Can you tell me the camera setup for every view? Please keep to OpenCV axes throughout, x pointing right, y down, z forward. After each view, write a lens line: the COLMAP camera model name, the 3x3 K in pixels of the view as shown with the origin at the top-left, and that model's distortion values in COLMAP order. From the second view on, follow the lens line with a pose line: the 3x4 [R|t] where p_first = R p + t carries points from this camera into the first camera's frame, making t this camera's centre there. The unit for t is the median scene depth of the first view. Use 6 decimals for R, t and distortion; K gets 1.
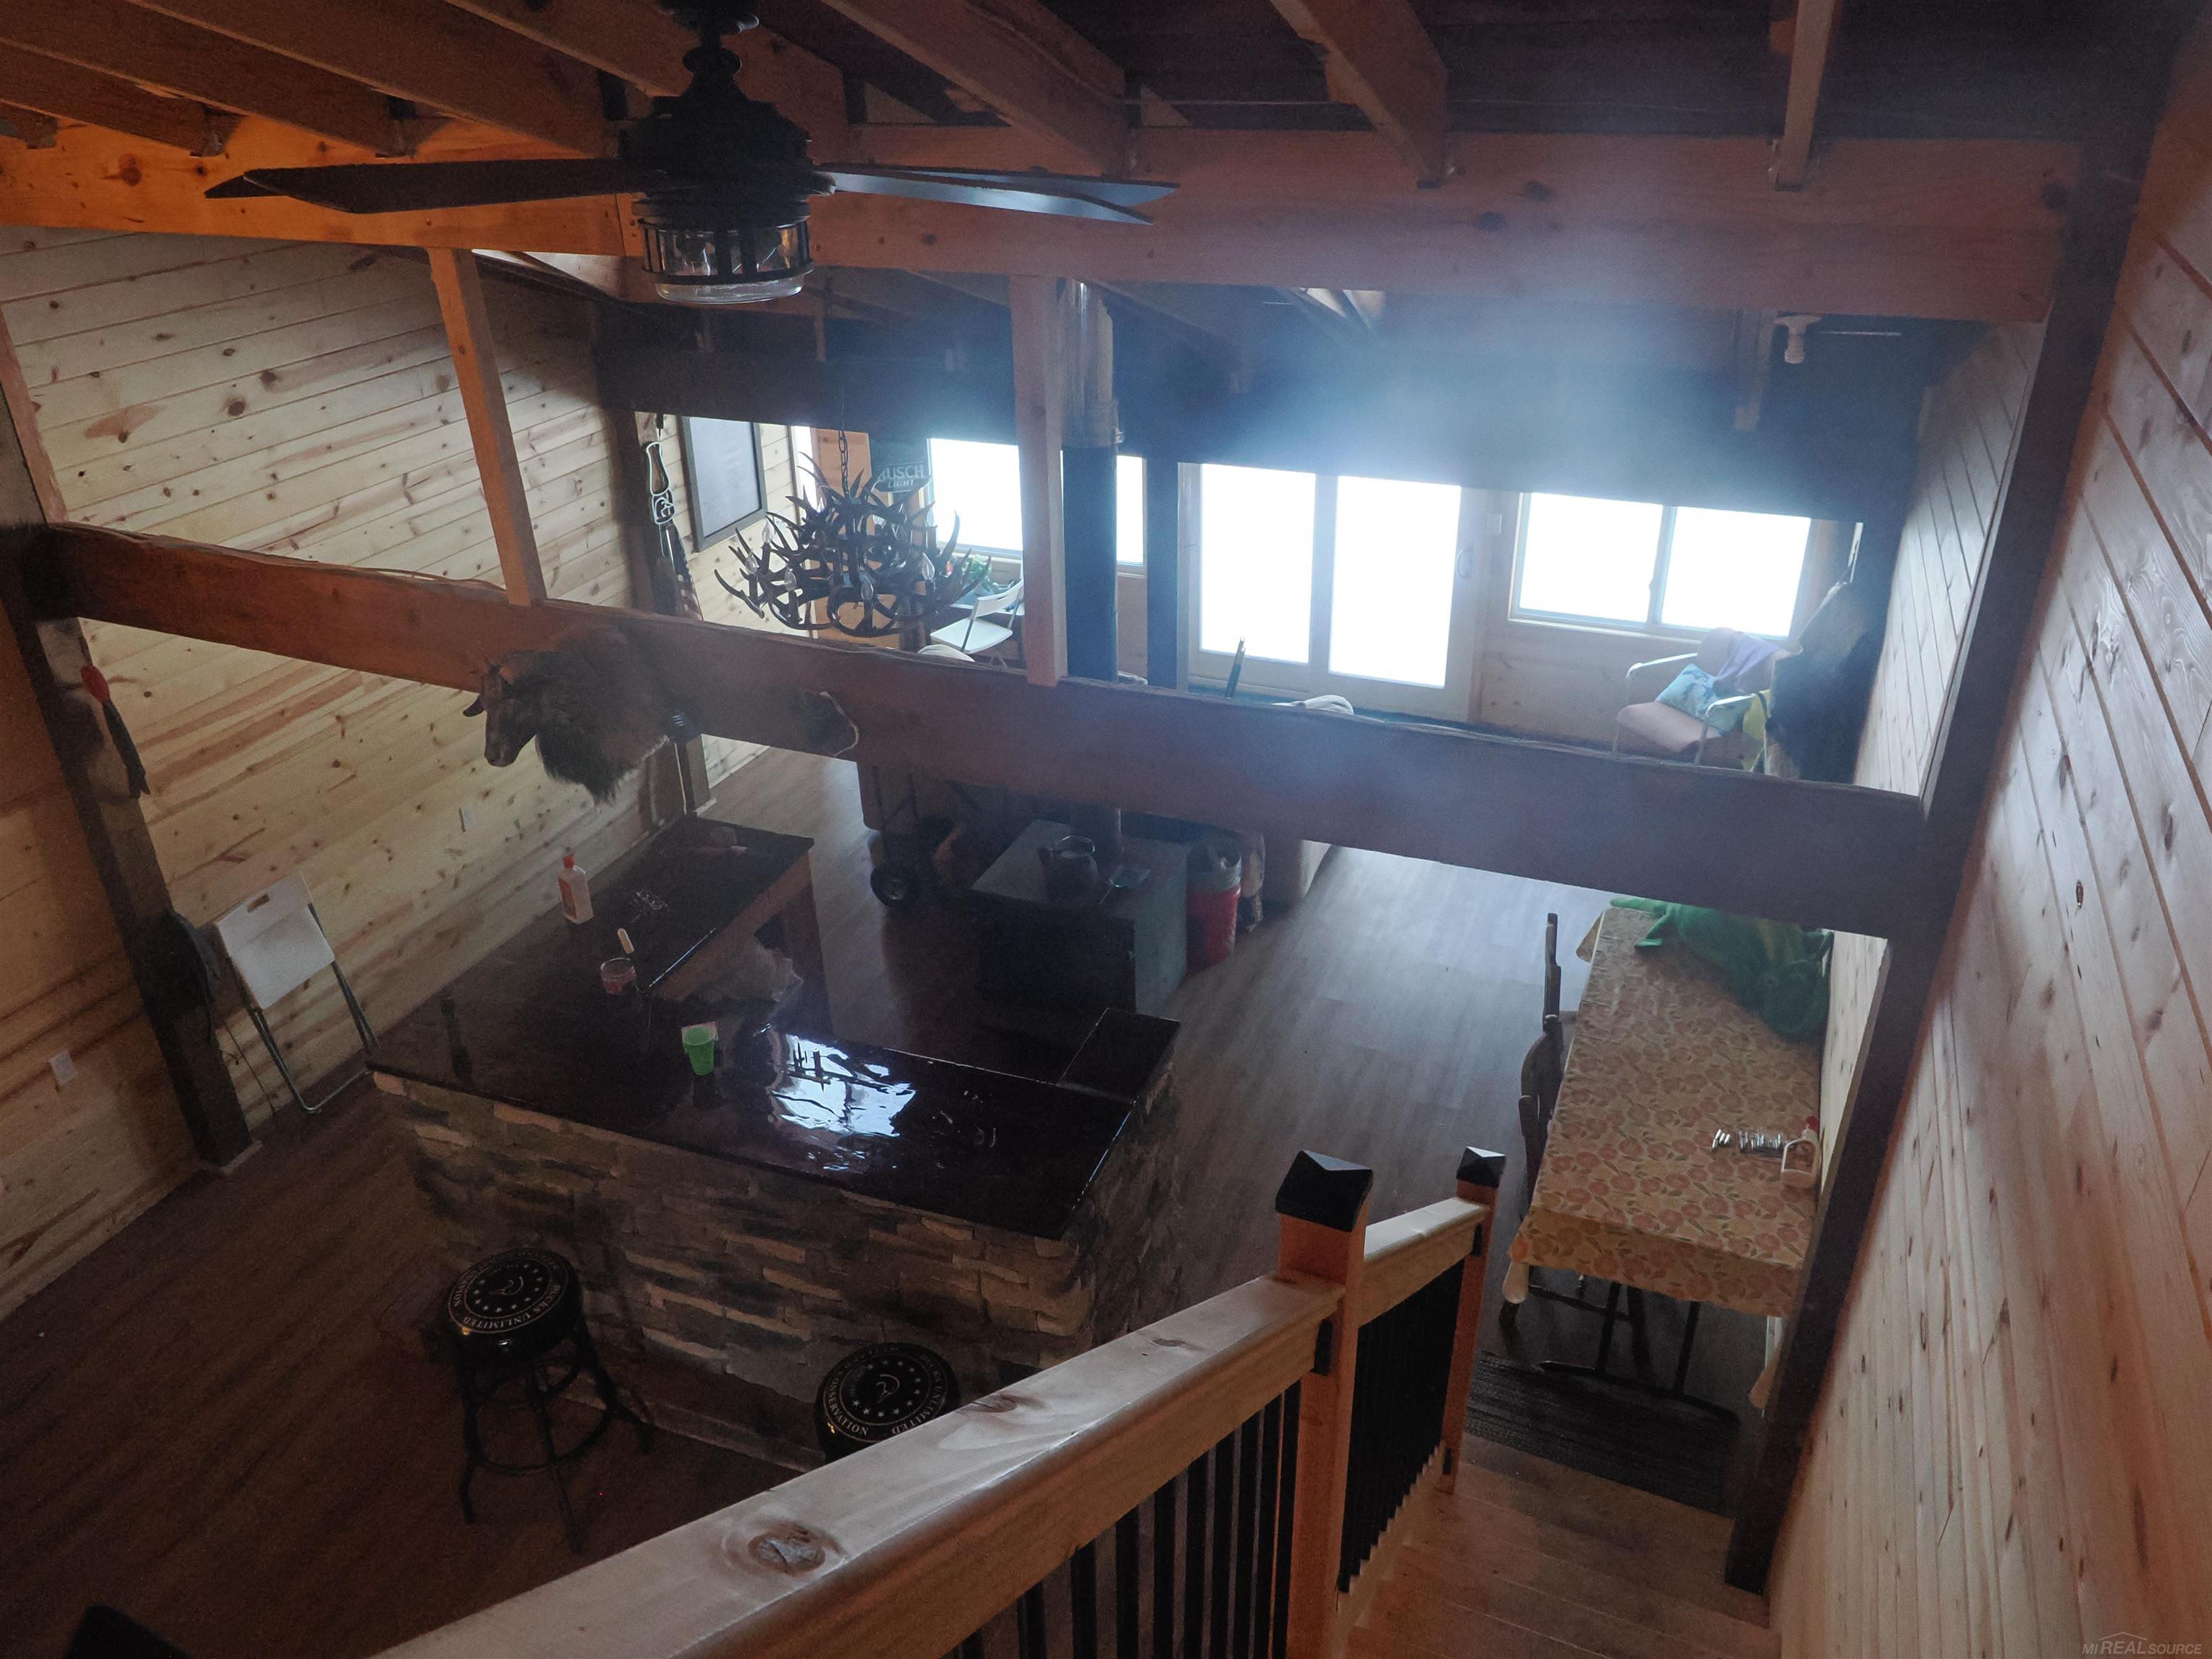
lens RADIAL K [[1605.6, 0, 1106.0], [0, 1605.6, 829.5], [0, 0, 1]] dist [-0.007458, 0.000332]
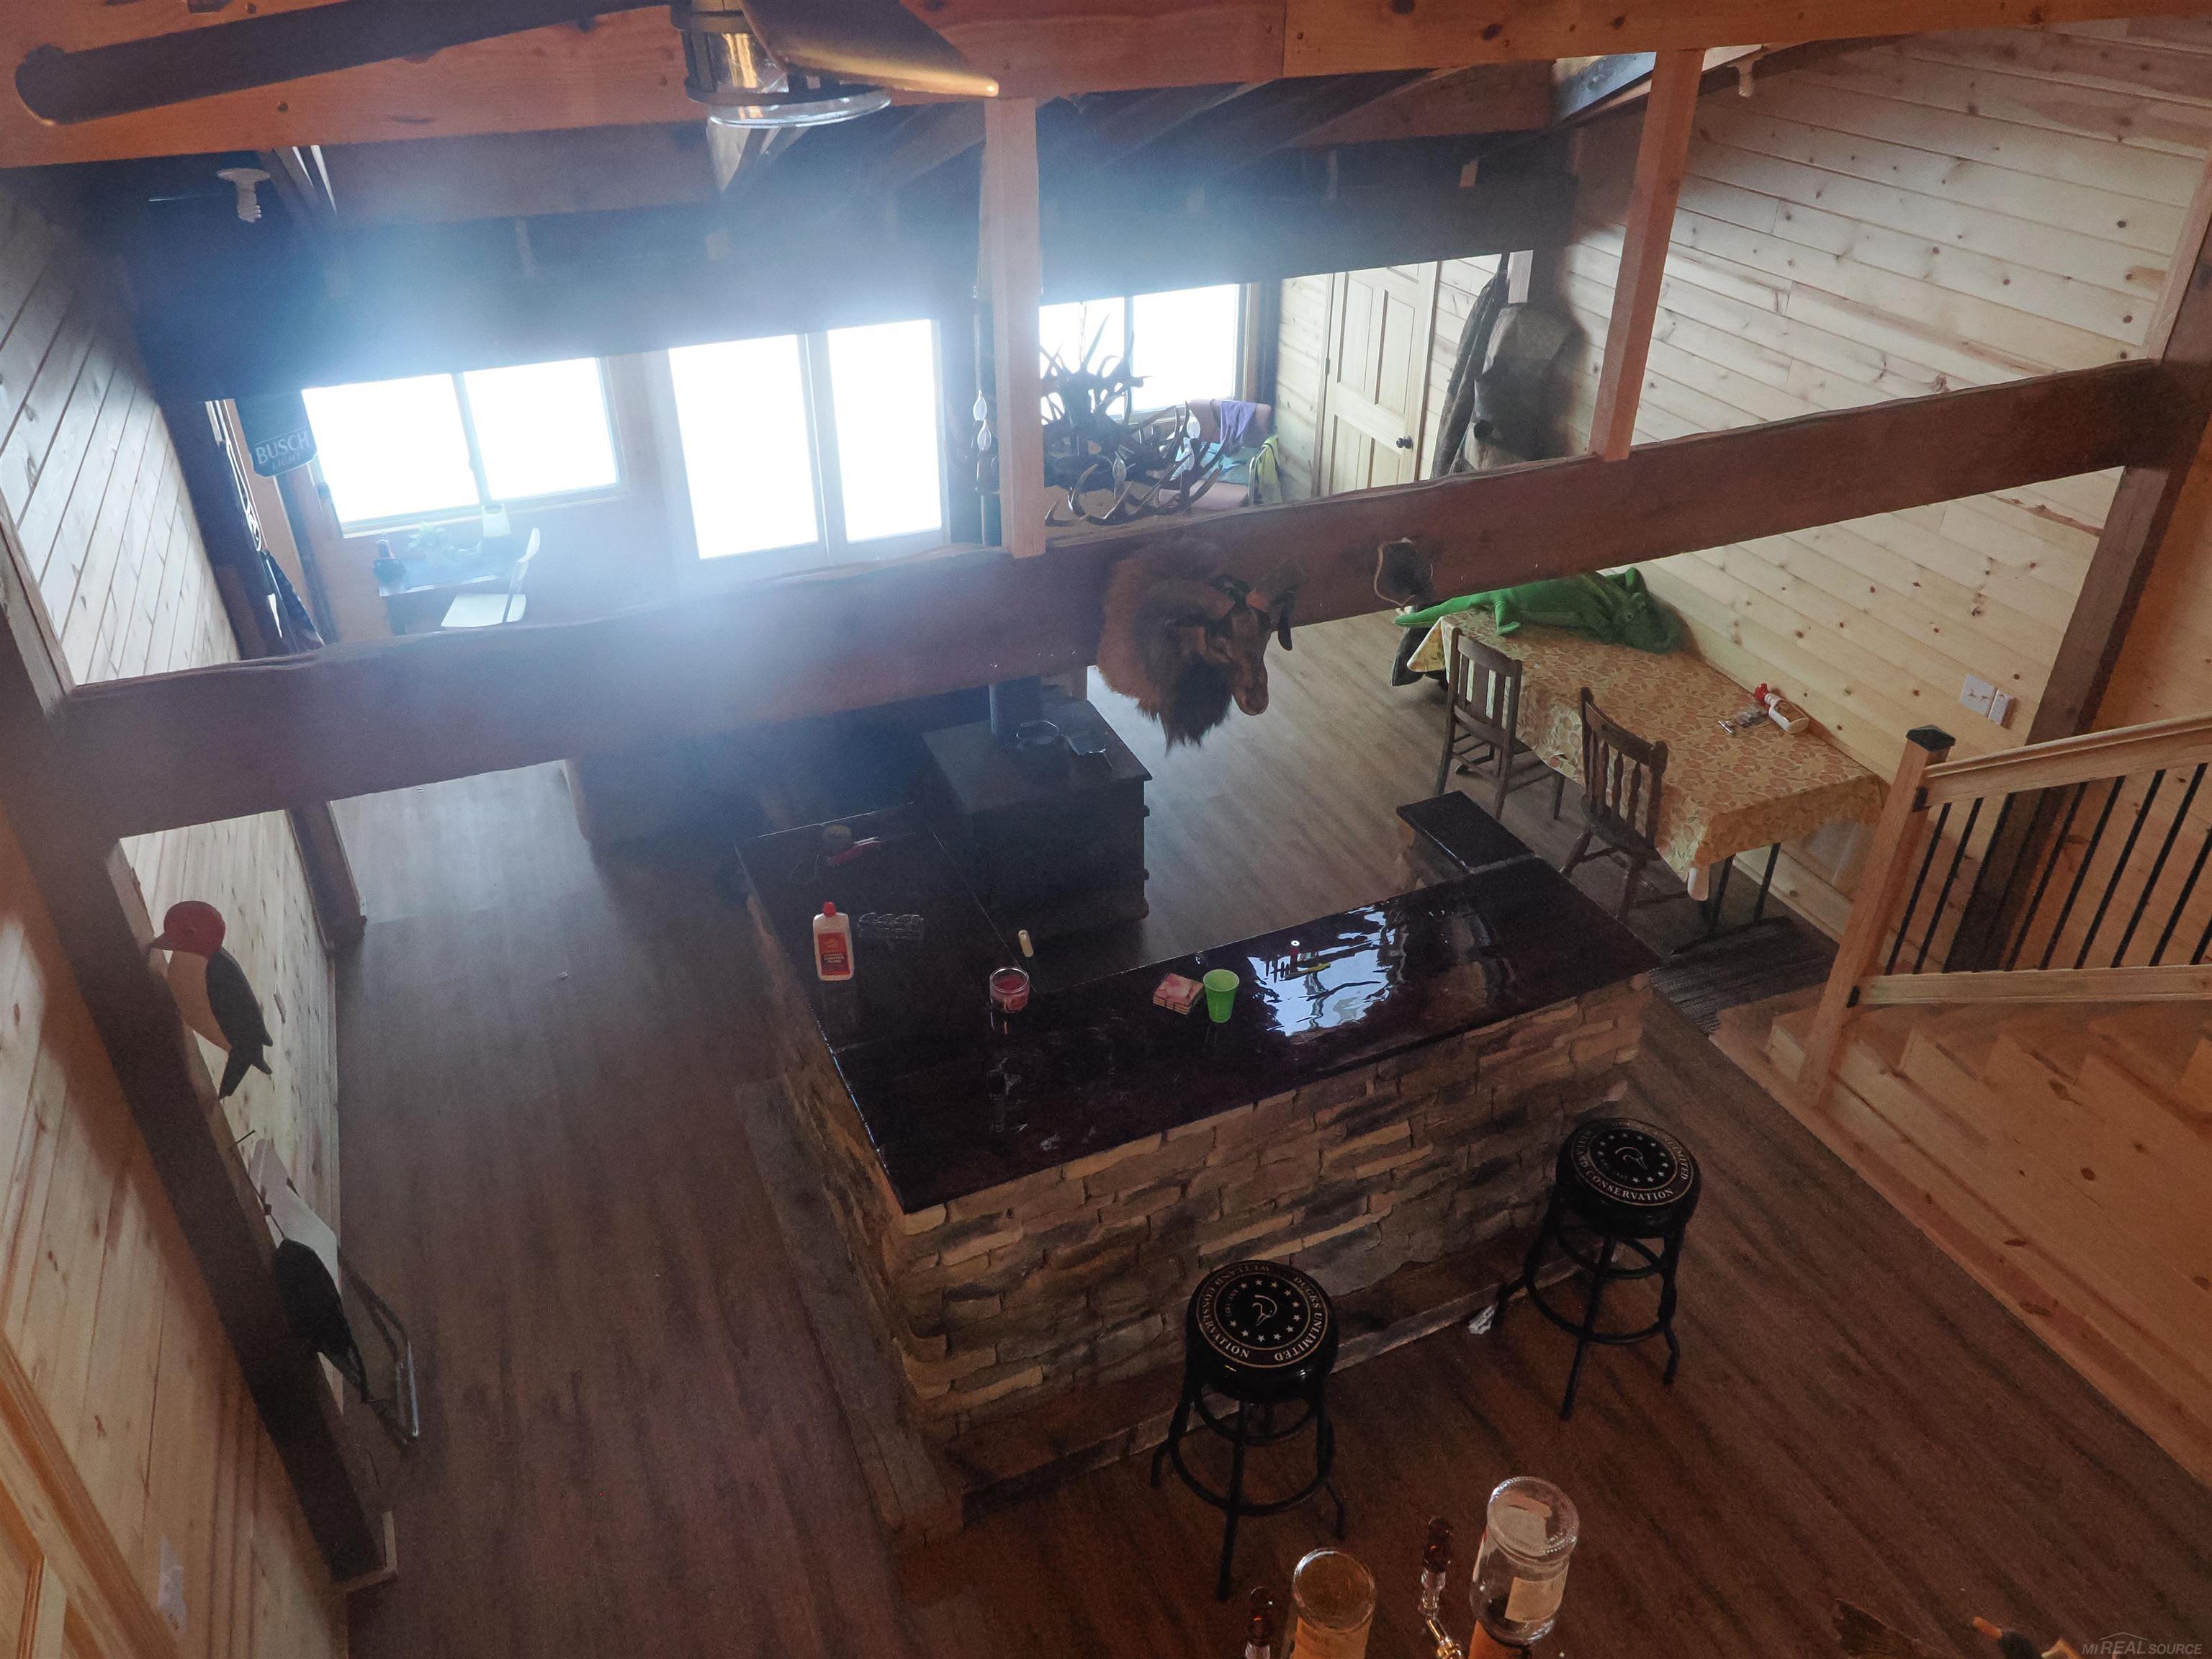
lens RADIAL K [[1605.6, 0, 1106.0], [0, 1605.6, 829.5], [0, 0, 1]] dist [-0.007458, 0.000332]
pose [[0.708852, -0.372639, 0.598890, -0.600958], [0.322532, 0.926333, 0.194629, -0.110363], [-0.627298, 0.055198, 0.776821, 0.246379]]
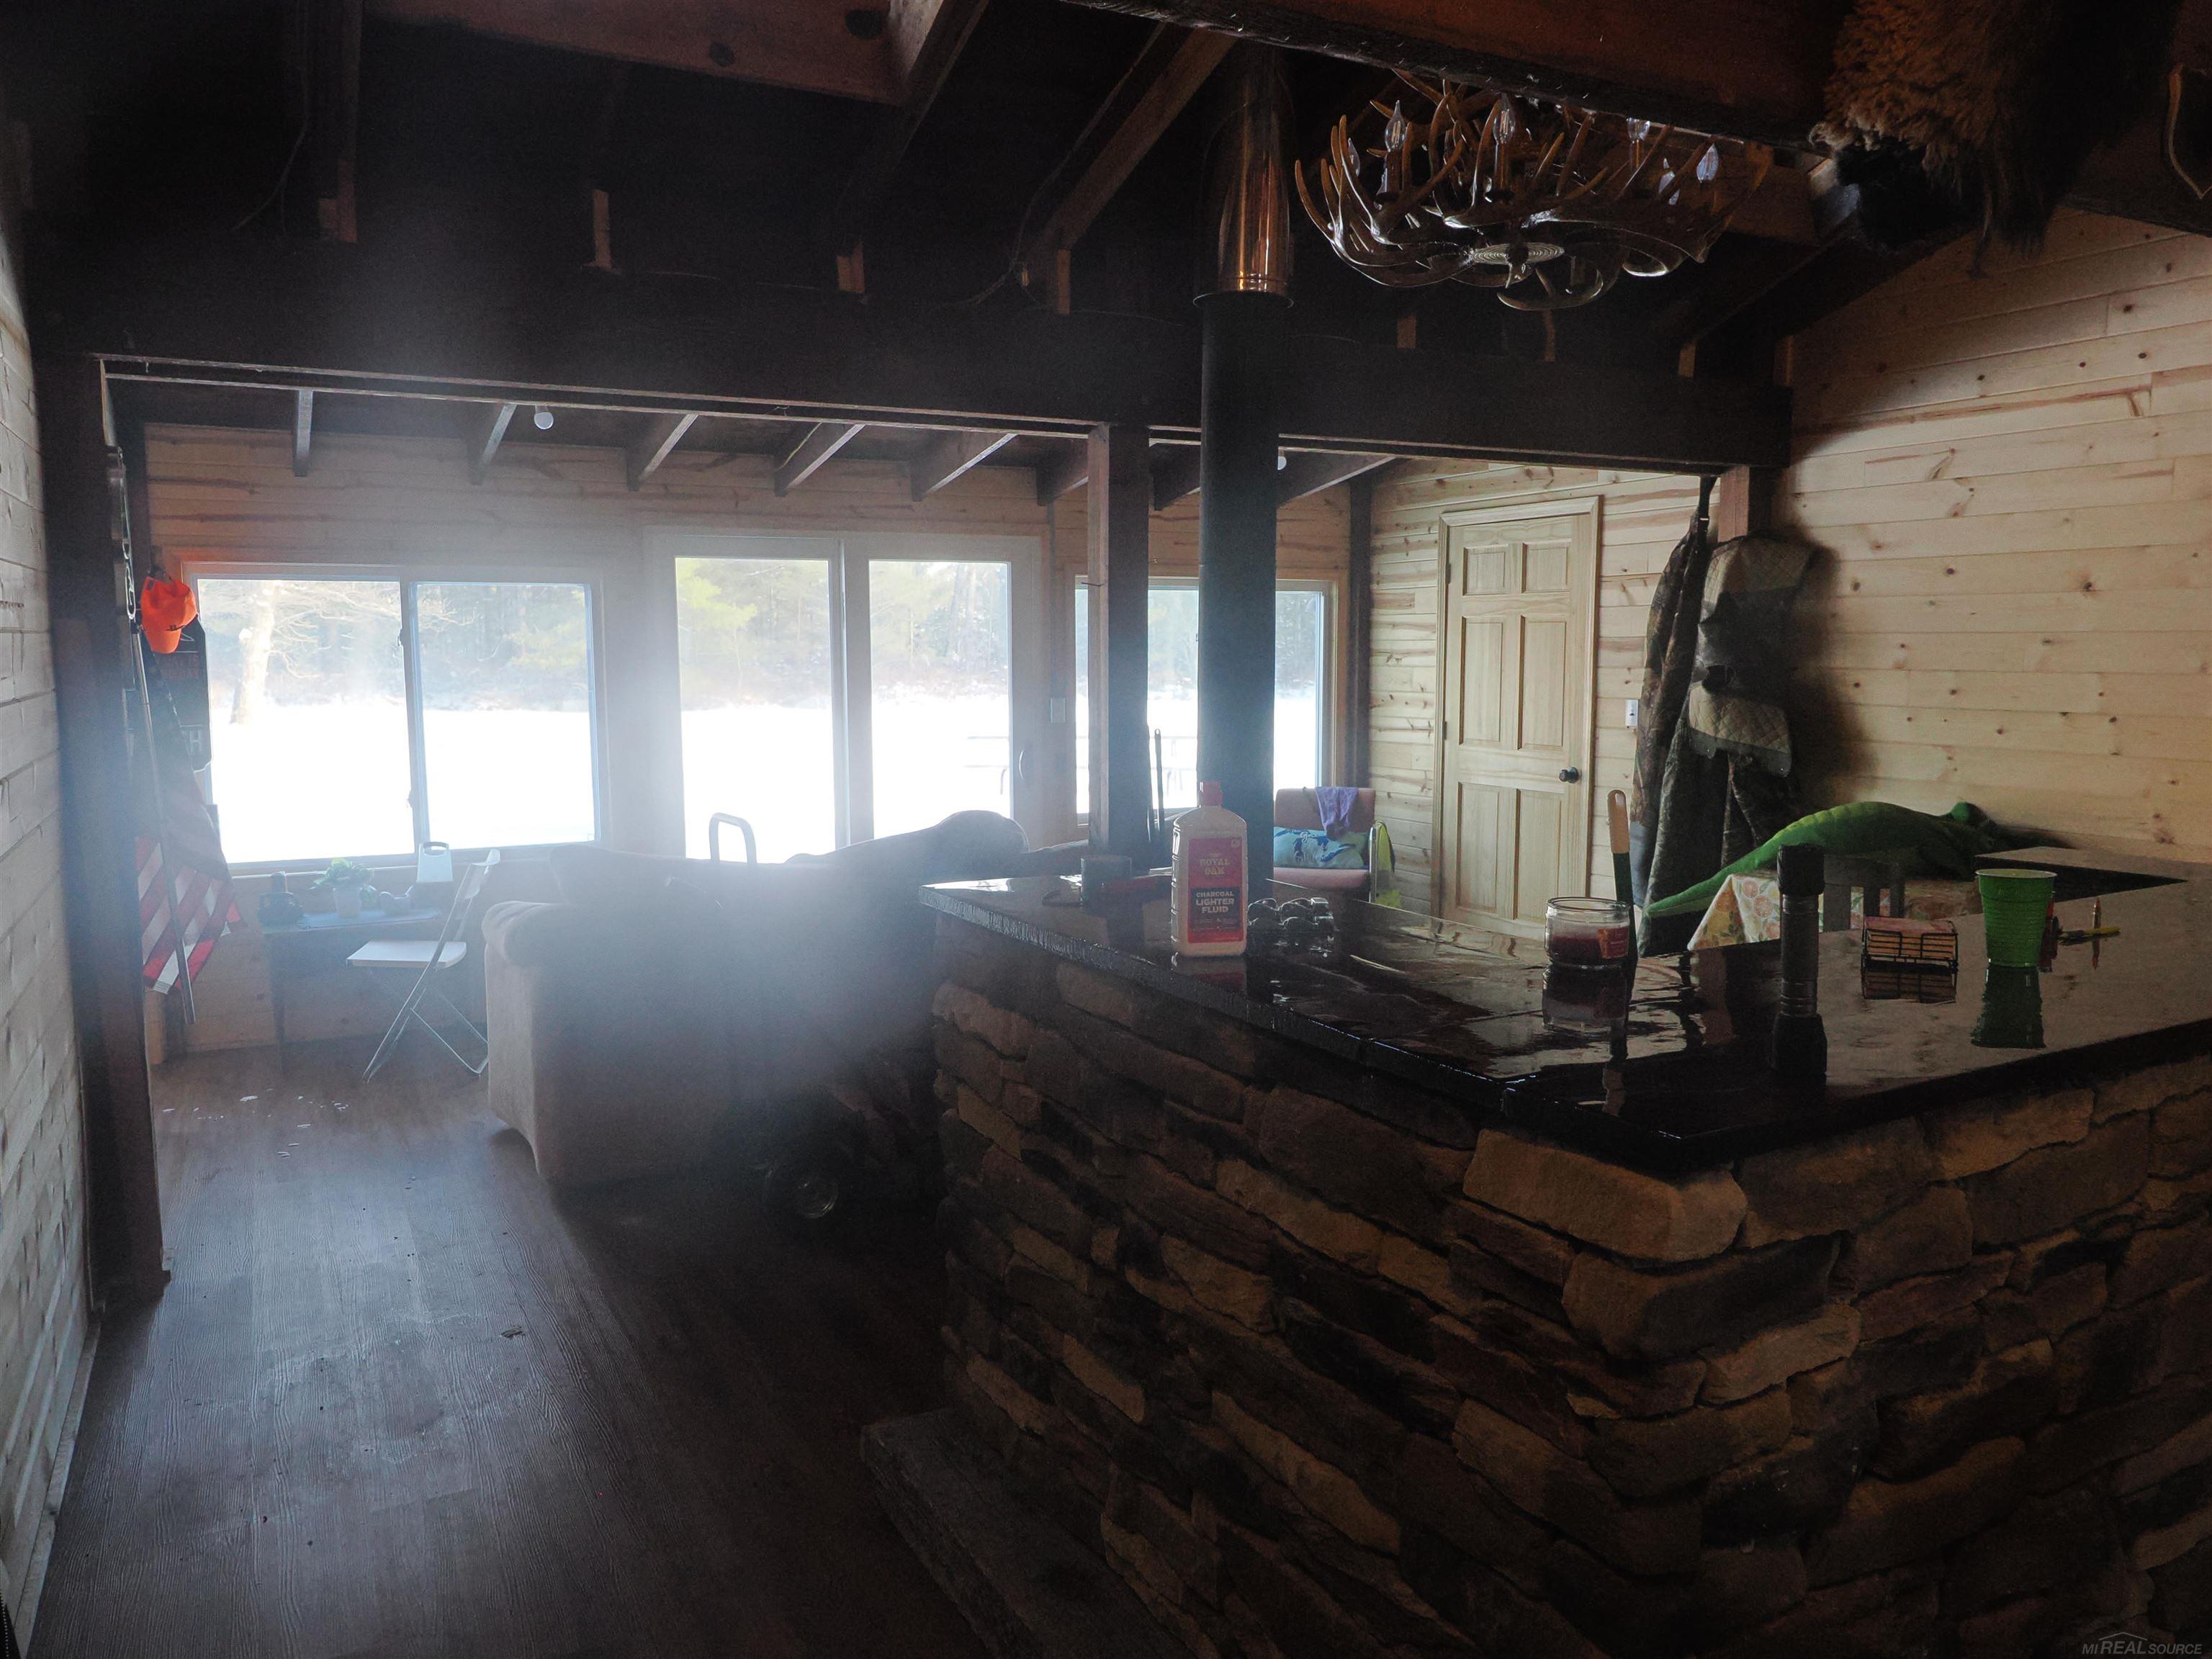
lens RADIAL K [[1605.6, 0, 1106.0], [0, 1605.6, 829.5], [0, 0, 1]] dist [-0.007458, 0.000332]
pose [[0.642615, -0.069881, 0.762995, -0.565853], [0.353676, 0.910444, -0.214490, 0.090437], [-0.679676, 0.407688, 0.609780, 0.662966]]
